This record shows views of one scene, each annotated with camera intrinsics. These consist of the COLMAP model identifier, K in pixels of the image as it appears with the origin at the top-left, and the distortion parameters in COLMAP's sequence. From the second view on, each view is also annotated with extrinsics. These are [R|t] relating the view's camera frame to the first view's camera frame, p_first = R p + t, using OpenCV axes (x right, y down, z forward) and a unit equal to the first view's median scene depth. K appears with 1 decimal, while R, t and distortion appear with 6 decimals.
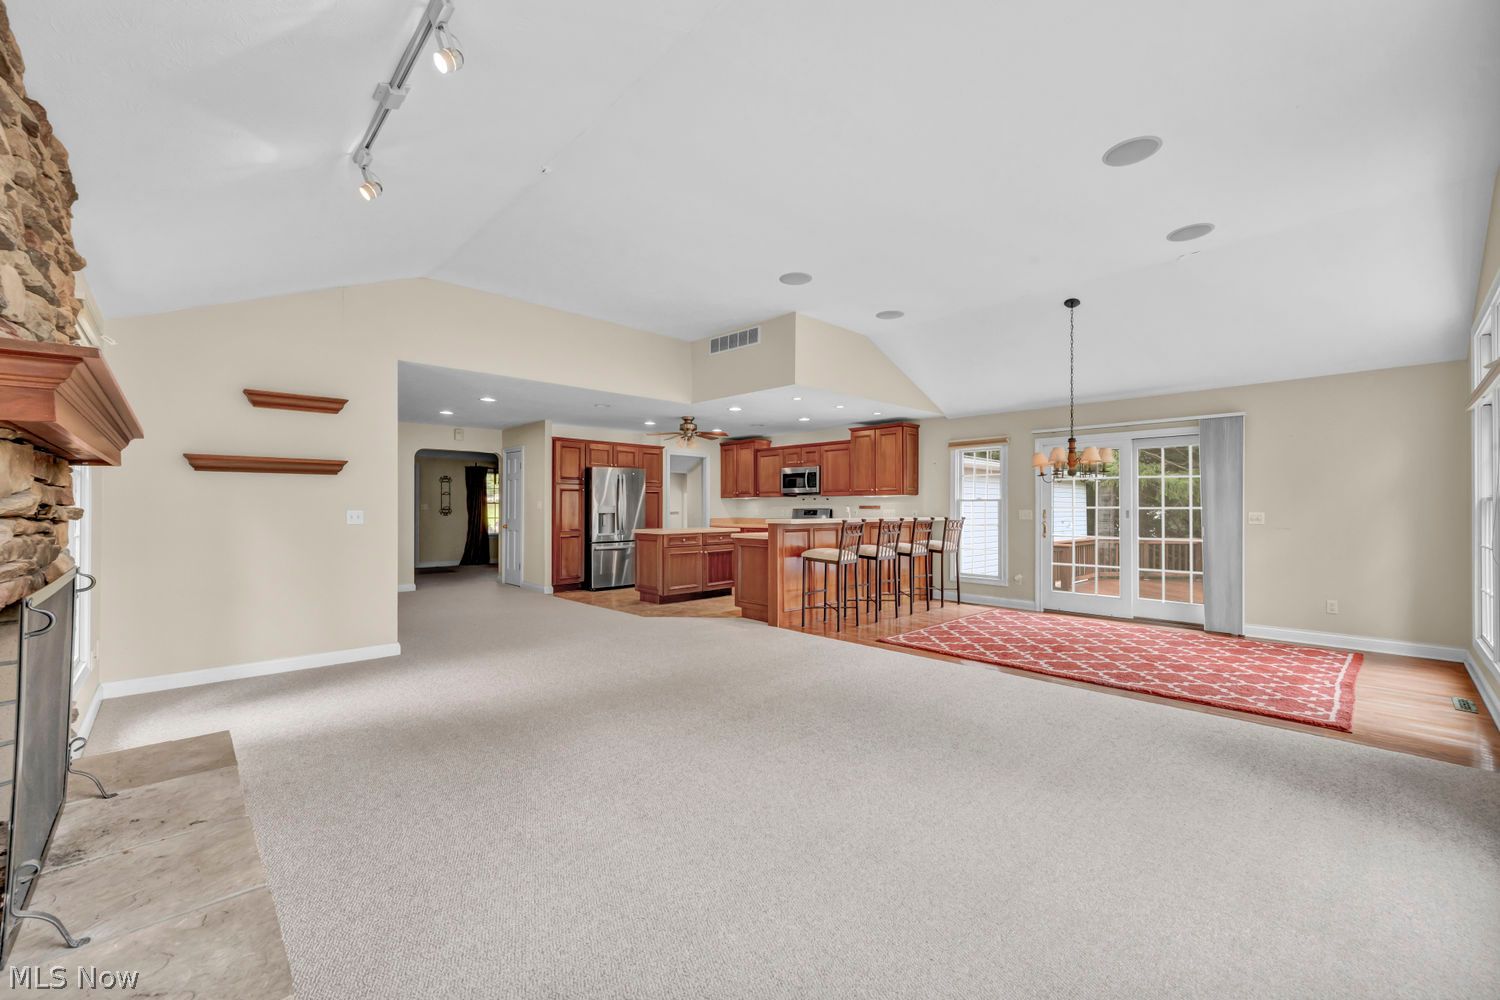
lens RADIAL K [[602.1, 0, 749.0], [0, 602.1, 504.8], [0, 0, 1]] dist [0.001443, -0.000179]
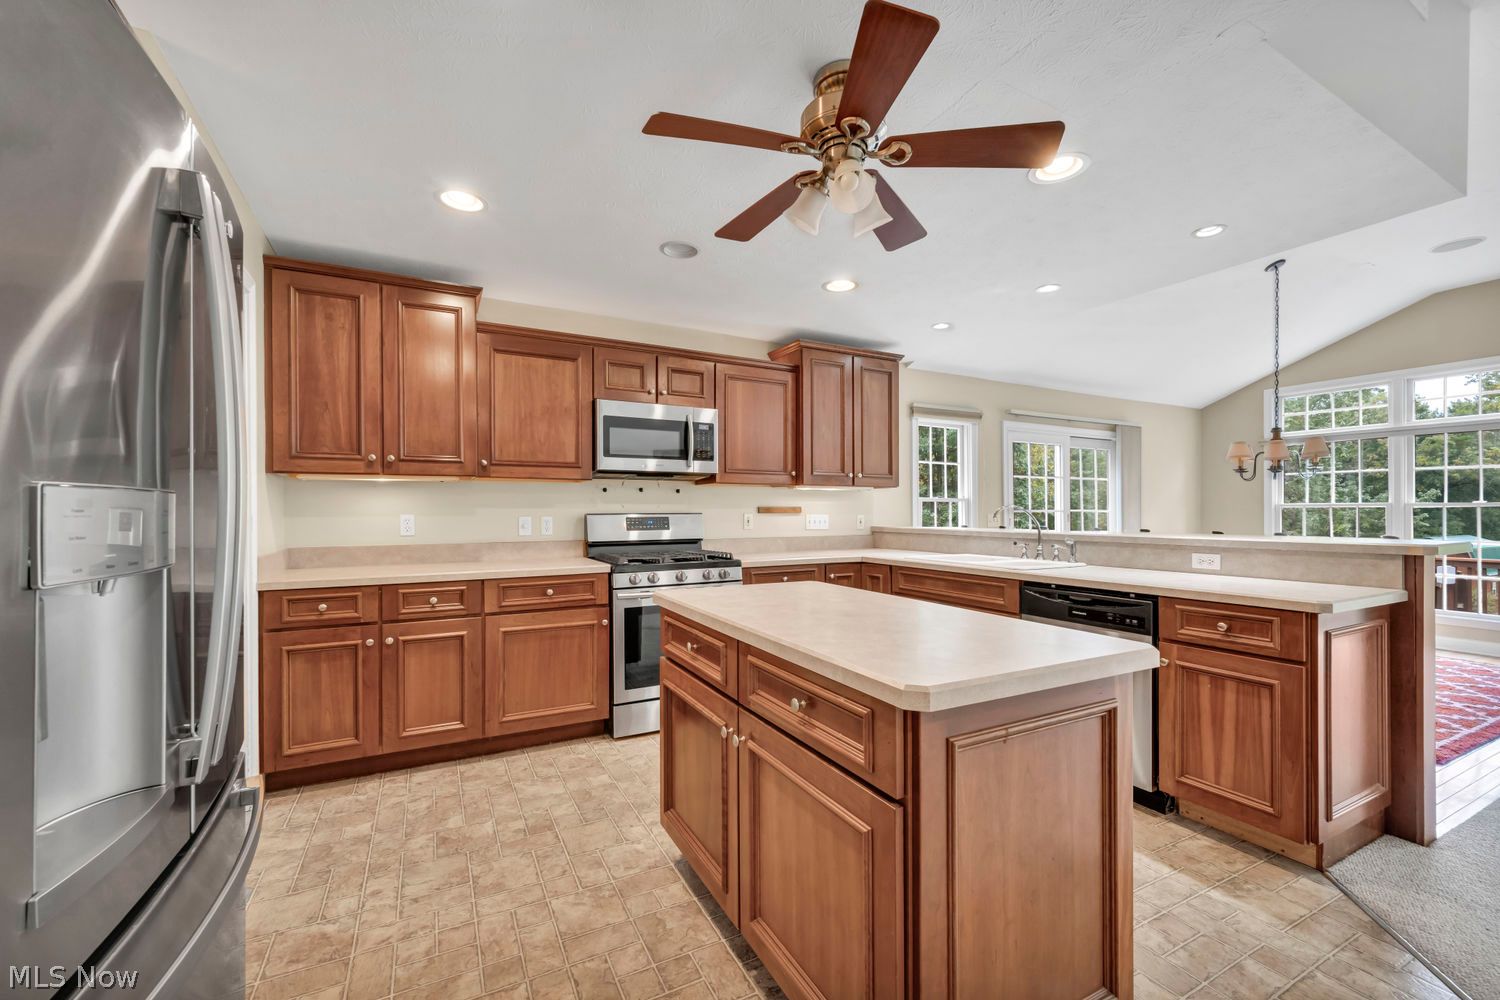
lens RADIAL K [[613.6, 0, 746.6], [0, 613.6, 512.0], [0, 0, 1]] dist [0.001885, 0.000089]
pose [[0.271448, -0.001424, 0.962452, -0.294307], [-0.004490, 0.999986, 0.002746, 0.004372], [-0.962443, -0.005067, 0.271437, 0.902793]]
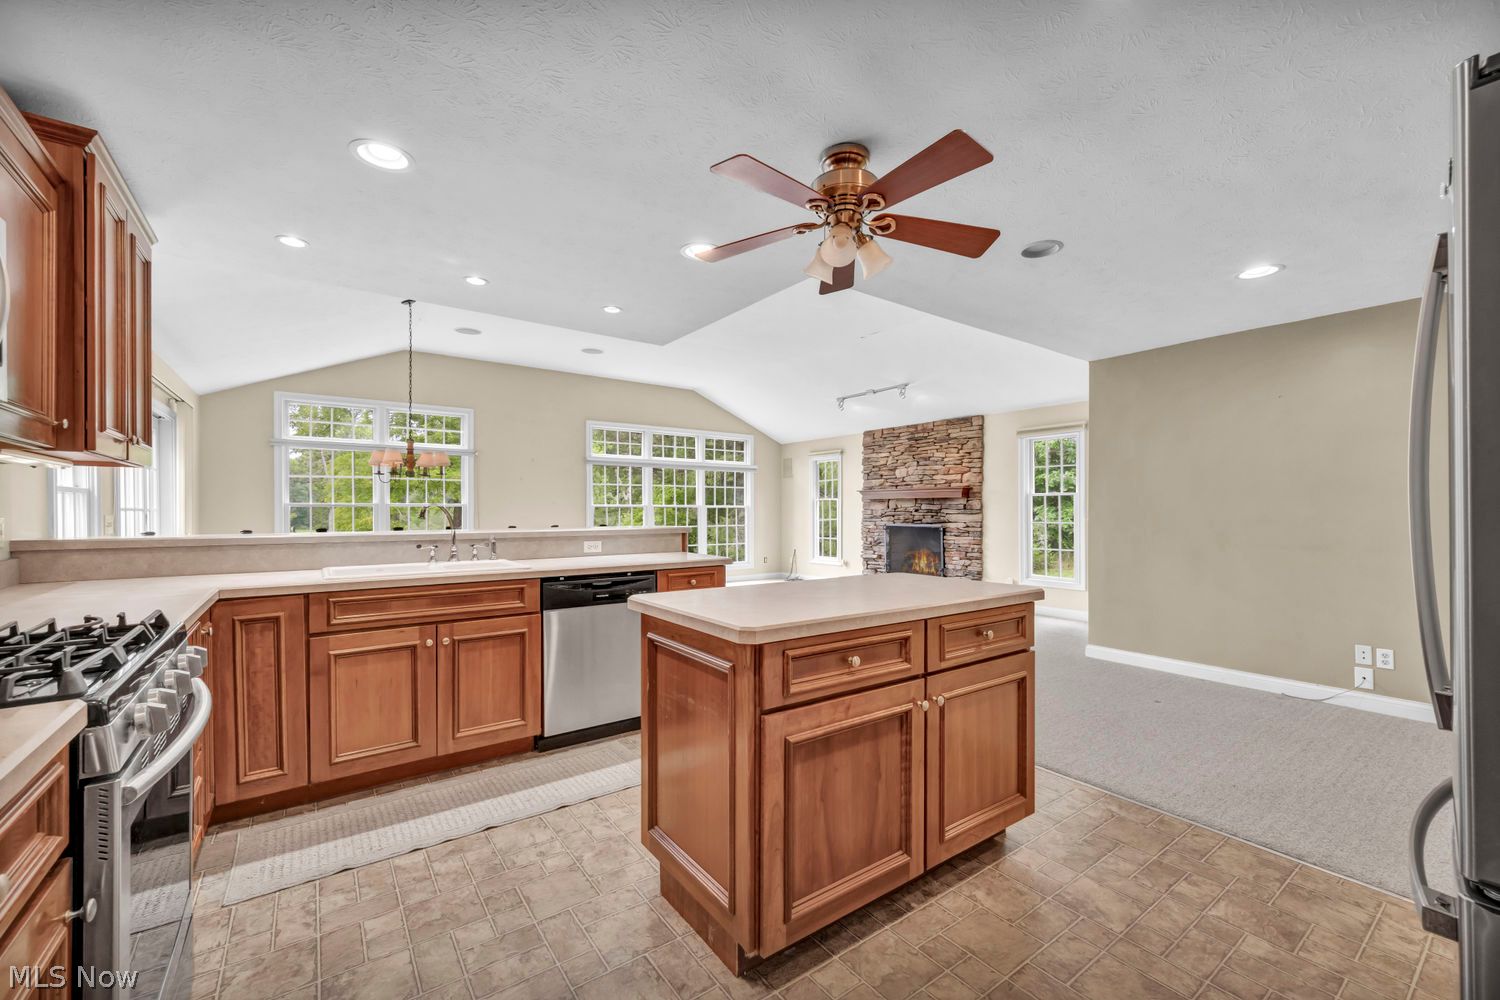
lens RADIAL K [[602.1, 0, 749.0], [0, 602.1, 504.8], [0, 0, 1]] dist [0.001443, -0.000179]
pose [[-0.991536, 0.000185, 0.129833, -0.087353], [-0.001440, 0.999922, -0.012418, 0.005303], [-0.129825, -0.012500, -0.991458, 1.167569]]
